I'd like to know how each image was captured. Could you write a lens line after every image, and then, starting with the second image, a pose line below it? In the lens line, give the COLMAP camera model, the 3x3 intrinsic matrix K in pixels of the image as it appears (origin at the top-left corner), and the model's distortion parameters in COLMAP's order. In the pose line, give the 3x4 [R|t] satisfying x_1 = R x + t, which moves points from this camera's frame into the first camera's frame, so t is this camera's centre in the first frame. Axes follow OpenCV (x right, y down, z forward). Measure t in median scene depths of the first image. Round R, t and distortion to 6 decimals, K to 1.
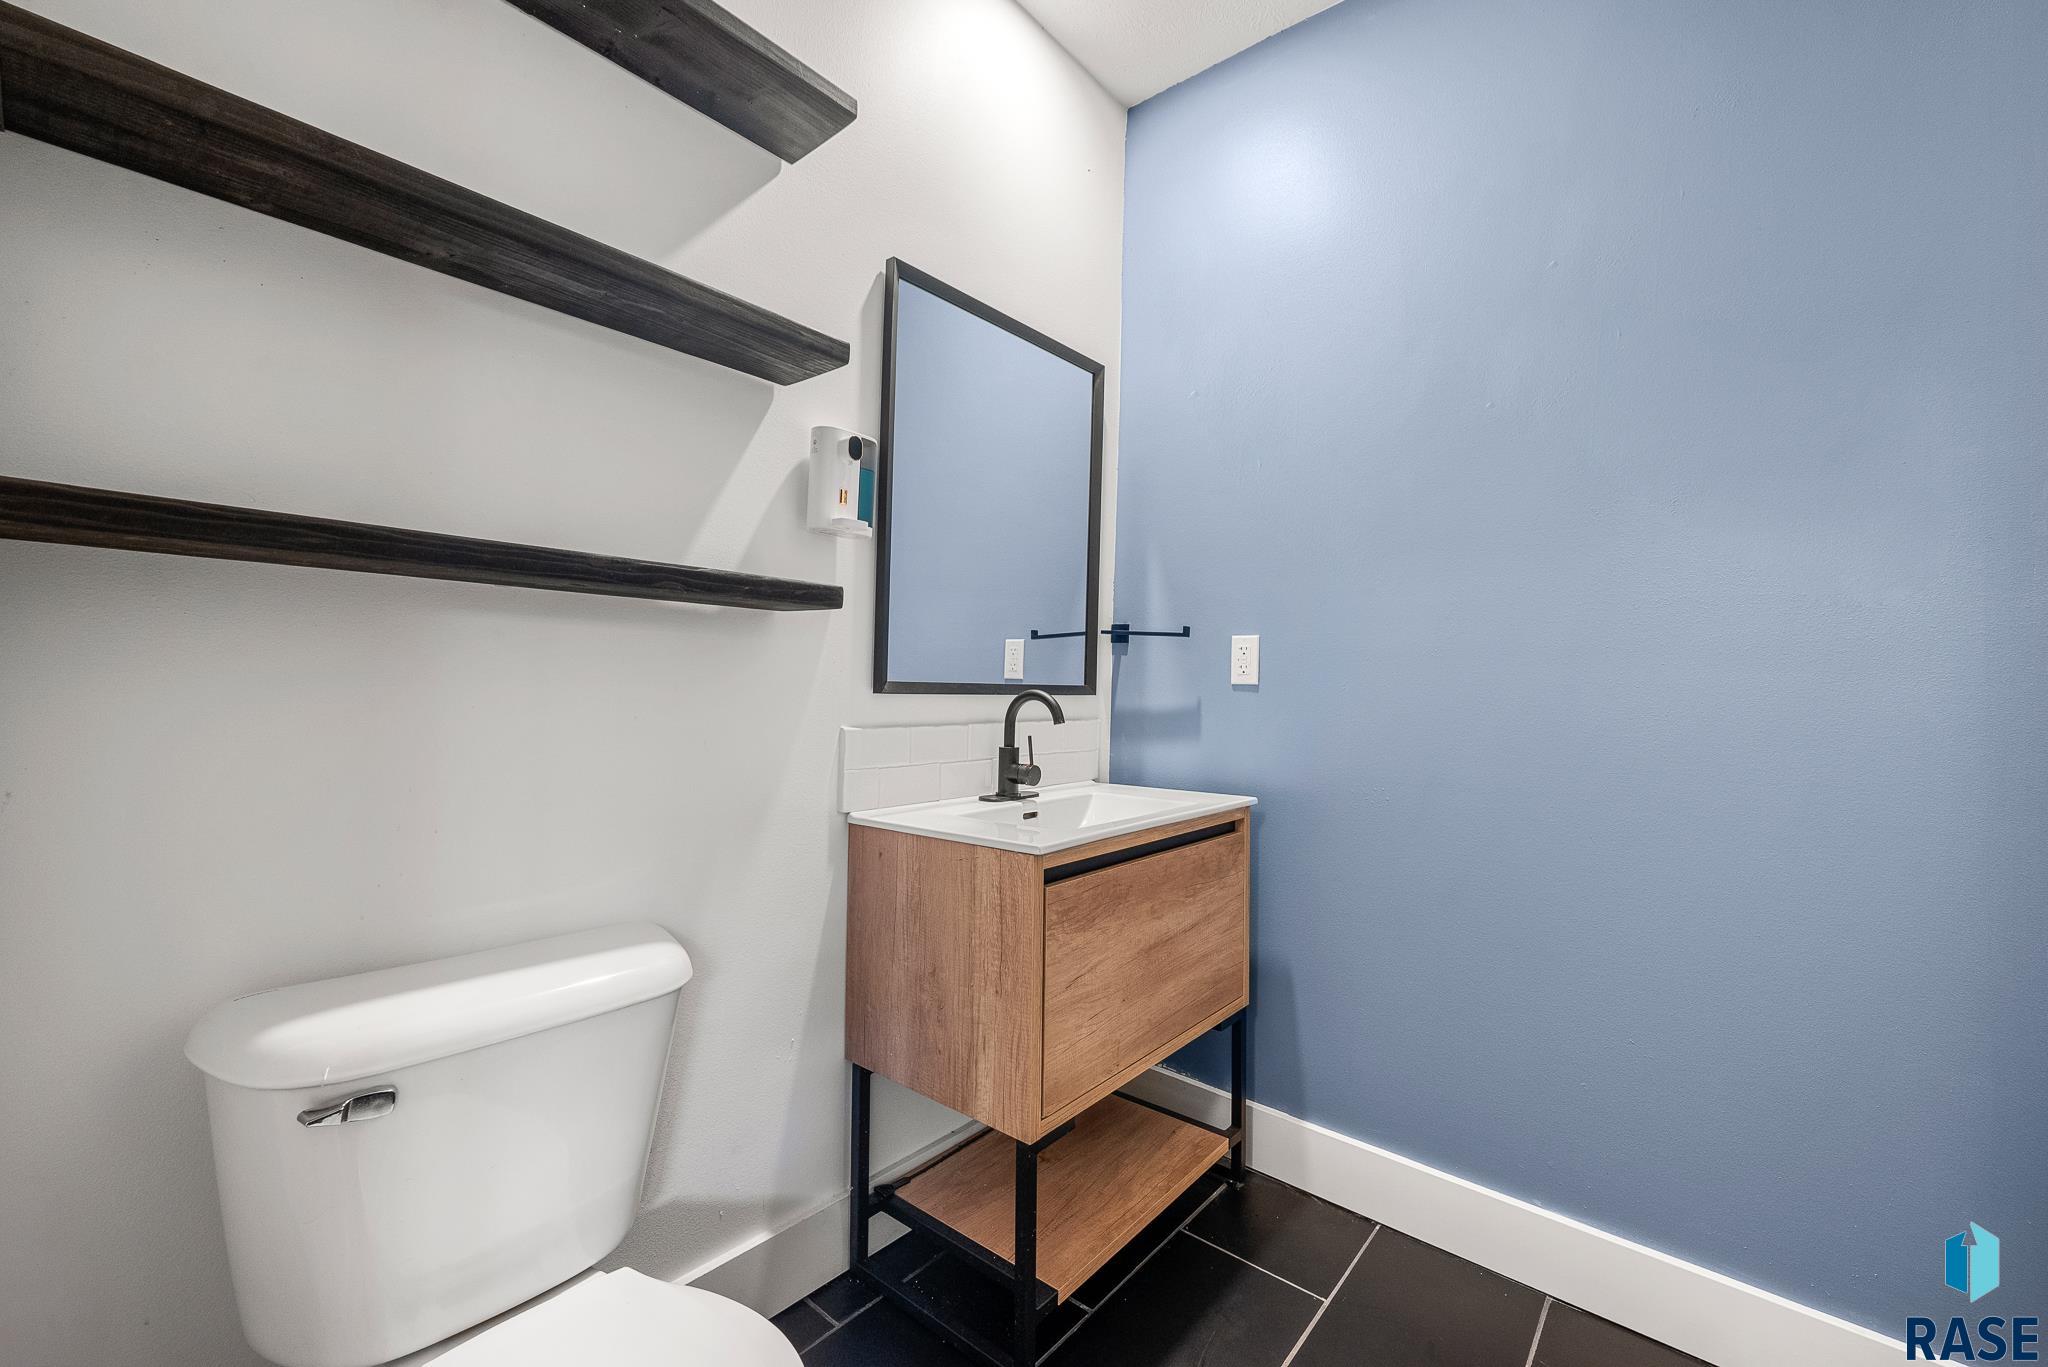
lens RADIAL K [[814.5, 0, 1053.8], [0, 814.5, 673.5], [0, 0, 1]] dist [-0.002037, -0.000080]
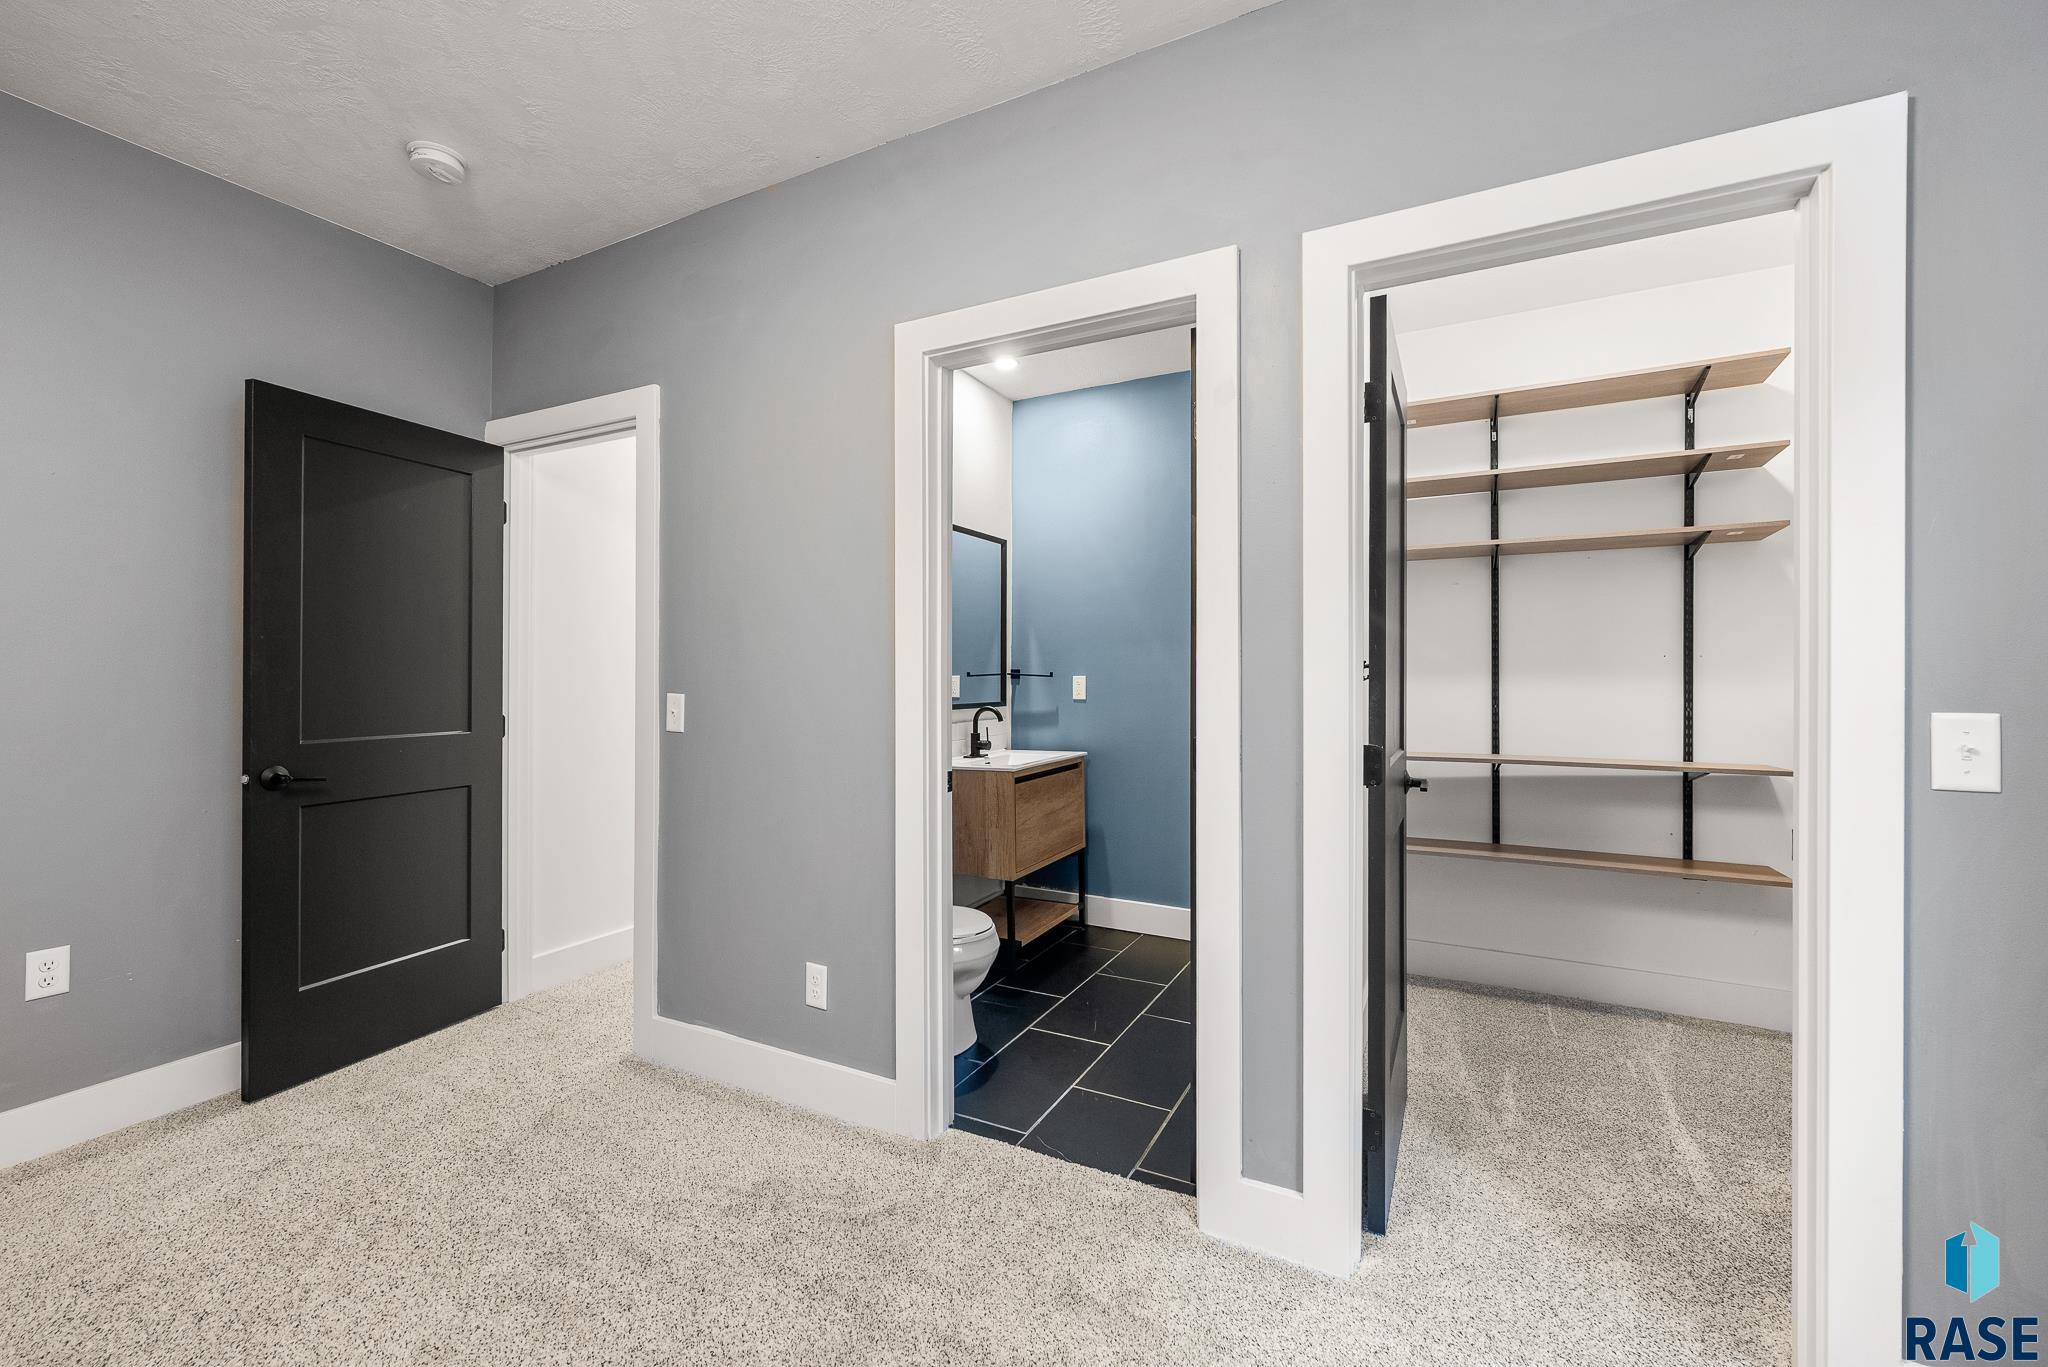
lens RADIAL K [[825.2, 0, 1020.8], [0, 825.2, 683.0], [0, 0, 1]] dist [-0.001404, -0.000167]
pose [[0.978264, -0.024822, 0.205871, -0.378886], [0.020488, 0.999522, 0.023154, -0.088060], [-0.206348, -0.018433, 0.978305, -1.132673]]
